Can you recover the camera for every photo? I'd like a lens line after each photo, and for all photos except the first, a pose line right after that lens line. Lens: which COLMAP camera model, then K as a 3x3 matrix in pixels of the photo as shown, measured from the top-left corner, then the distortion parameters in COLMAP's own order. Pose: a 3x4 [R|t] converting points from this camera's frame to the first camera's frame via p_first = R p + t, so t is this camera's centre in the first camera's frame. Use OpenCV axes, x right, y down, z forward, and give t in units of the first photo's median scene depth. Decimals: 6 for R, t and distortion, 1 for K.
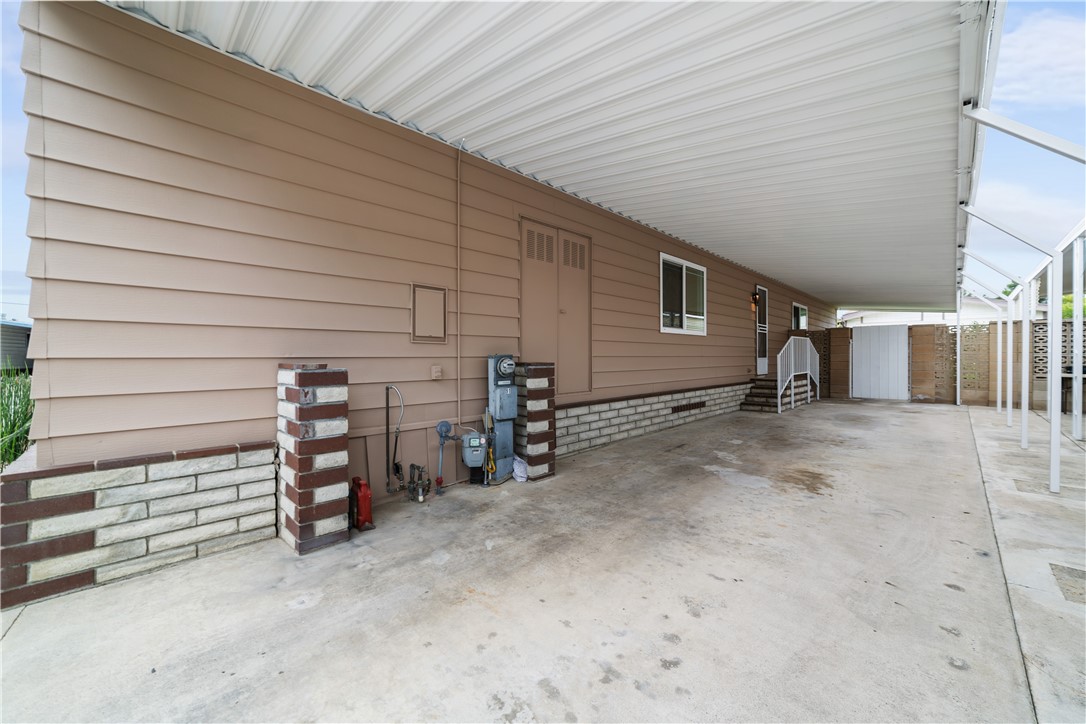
lens RADIAL K [[413.2, 0, 549.3], [0, 413.2, 362.4], [0, 0, 1]] dist [-0.028167, 0.011337]
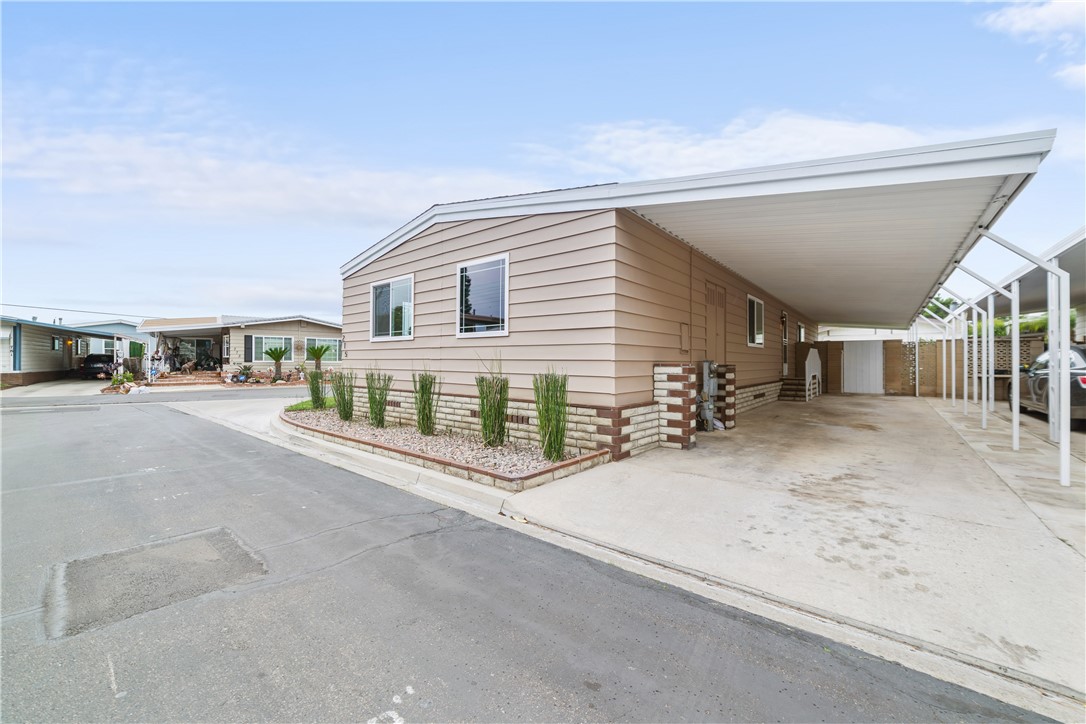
lens RADIAL K [[413.2, 0, 549.3], [0, 413.2, 362.4], [0, 0, 1]] dist [-0.028167, 0.011337]
pose [[0.995581, 0.005335, 0.093759, -0.479483], [-0.004064, 0.999897, -0.013745, 0.009464], [-0.093823, 0.013303, 0.995500, -0.352755]]
